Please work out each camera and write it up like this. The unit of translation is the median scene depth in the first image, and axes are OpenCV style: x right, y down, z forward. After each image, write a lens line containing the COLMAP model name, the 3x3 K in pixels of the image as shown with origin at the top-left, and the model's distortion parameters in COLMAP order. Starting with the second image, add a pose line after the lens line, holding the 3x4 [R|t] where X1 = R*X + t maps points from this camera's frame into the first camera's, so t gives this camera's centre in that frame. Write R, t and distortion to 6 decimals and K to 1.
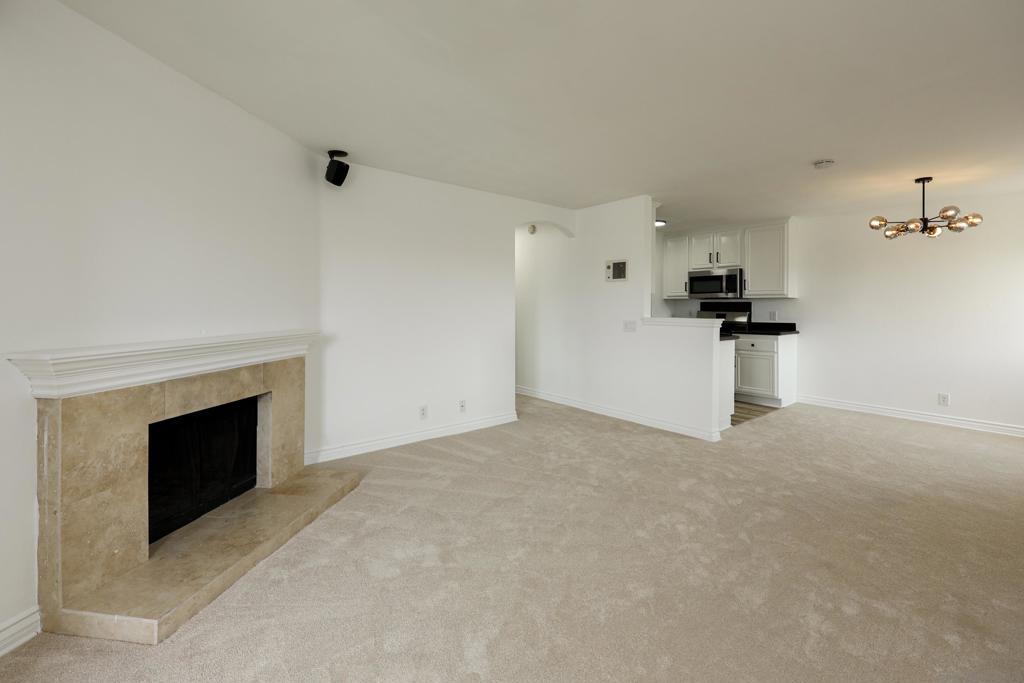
lens RADIAL K [[437.2, 0, 530.0], [0, 437.2, 308.7], [0, 0, 1]] dist [0.000272, 0.000164]
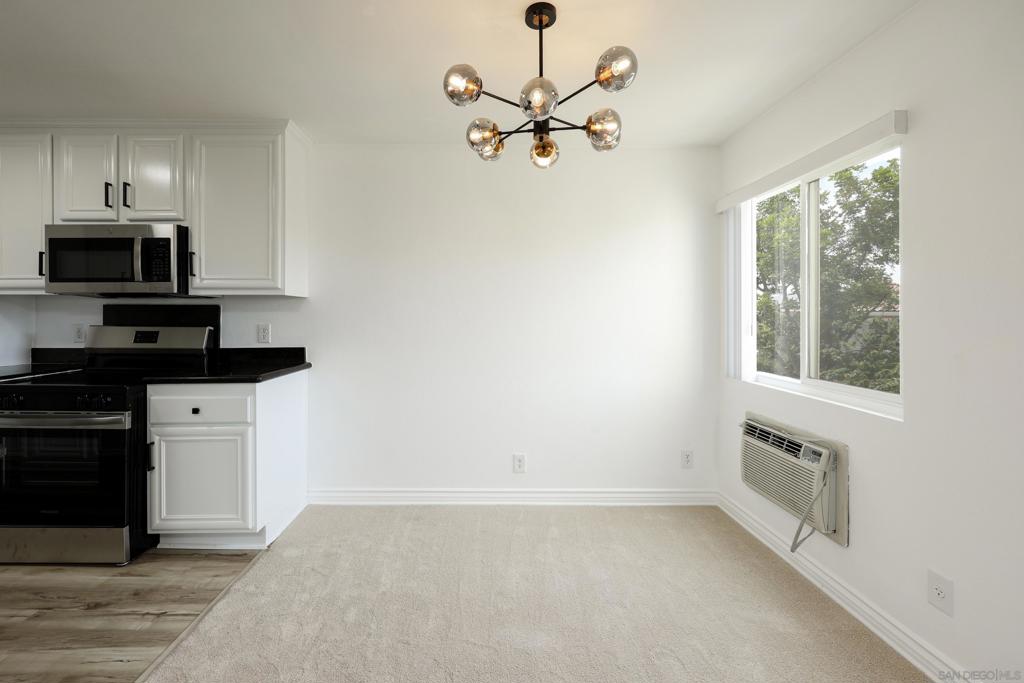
lens RADIAL K [[421.7, 0, 488.7], [0, 421.7, 314.5], [0, 0, 1]] dist [0.000124, 0.000048]
pose [[0.648278, -0.001888, 0.761401, 0.468289], [0.005907, 0.999979, -0.002551, -0.003096], [-0.761381, 0.006151, 0.648276, 0.654148]]
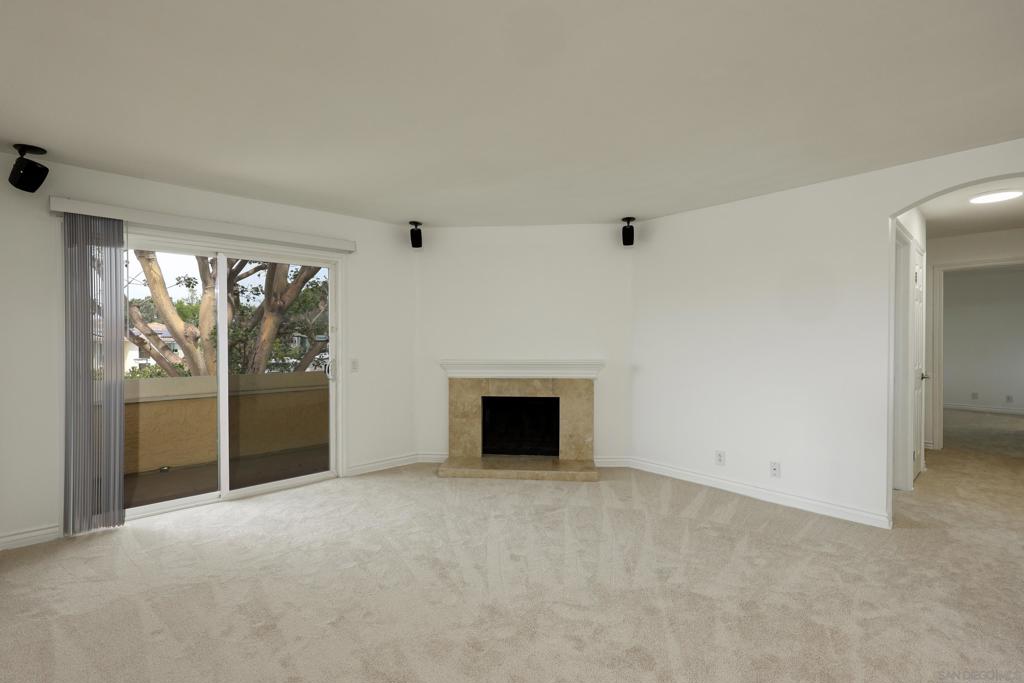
lens RADIAL K [[454.5, 0, 512.0], [0, 454.5, 341.5], [0, 0, 1]] dist [0.002127, 0.000493]
pose [[0.026968, 0.001301, -0.999635, 0.600347], [-0.005048, 0.999987, 0.001165, -0.006983], [0.999624, 0.005015, 0.026974, 0.456453]]
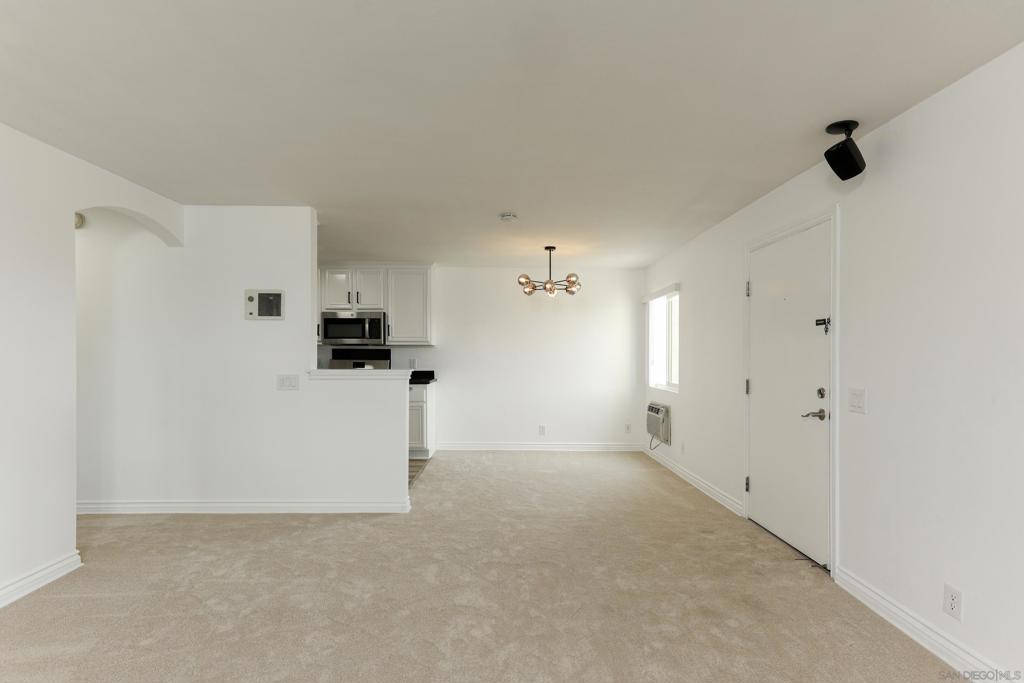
lens RADIAL K [[485.2, 0, 512.5], [0, 485.2, 355.1], [0, 0, 1]] dist [0.016742, -0.000088]
pose [[0.643389, -0.005031, 0.765523, -0.152601], [0.004055, 0.999987, 0.003164, -0.006536], [-0.765529, 0.001068, 0.643401, 0.192059]]
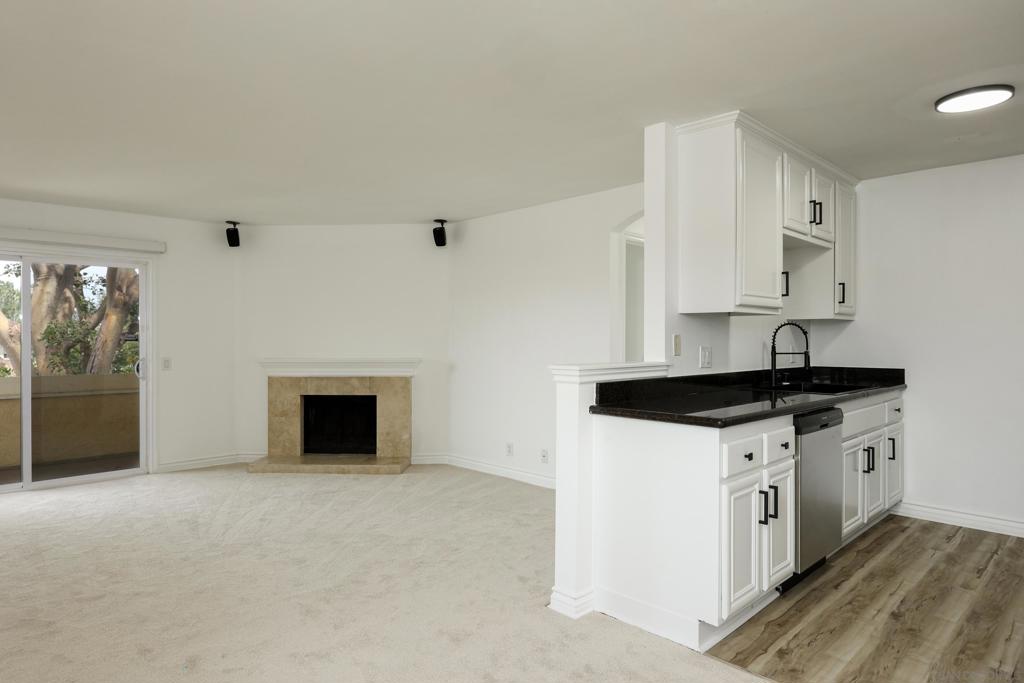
lens RADIAL K [[613.6, 0, 512.0], [0, 613.6, 341.5], [0, 0, 1]] dist [0.000227, 0.001640]
pose [[0.064903, -0.001931, -0.997890, 0.967478], [-0.003778, 0.999990, -0.002181, -0.001922], [0.997884, 0.003912, 0.064895, 0.782406]]
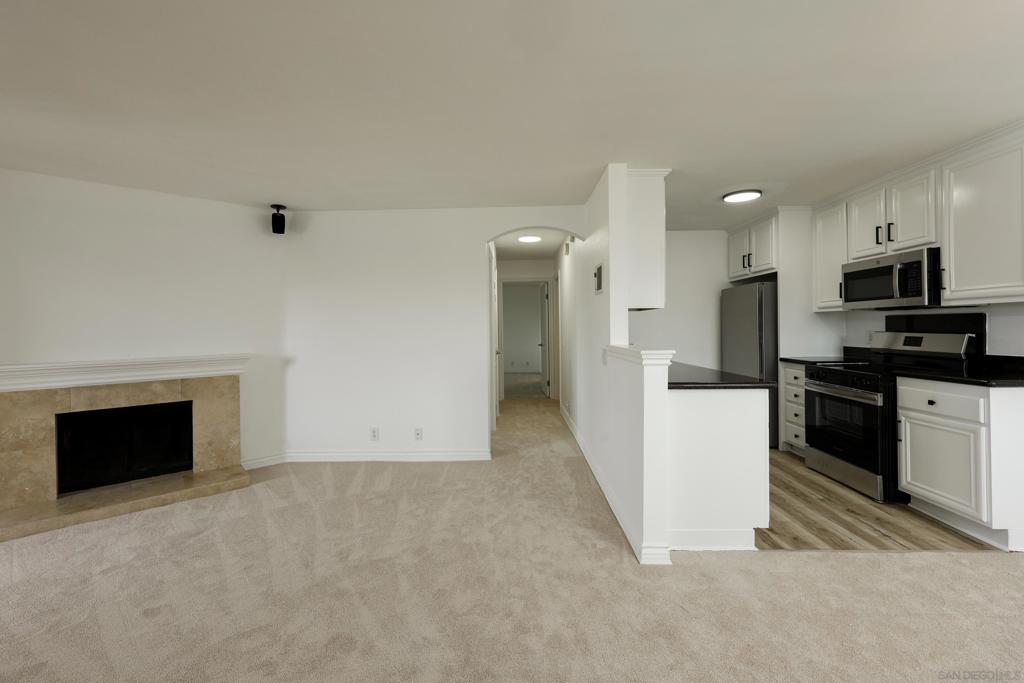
lens RADIAL K [[413.8, 0, 511.2], [0, 413.8, 330.5], [0, 0, 1]] dist [-0.000098, -0.000065]
pose [[0.743960, -0.011049, -0.668132, 0.565867], [0.015188, 0.999885, 0.000376, -0.005244], [0.668051, -0.010427, 0.744042, 0.414646]]
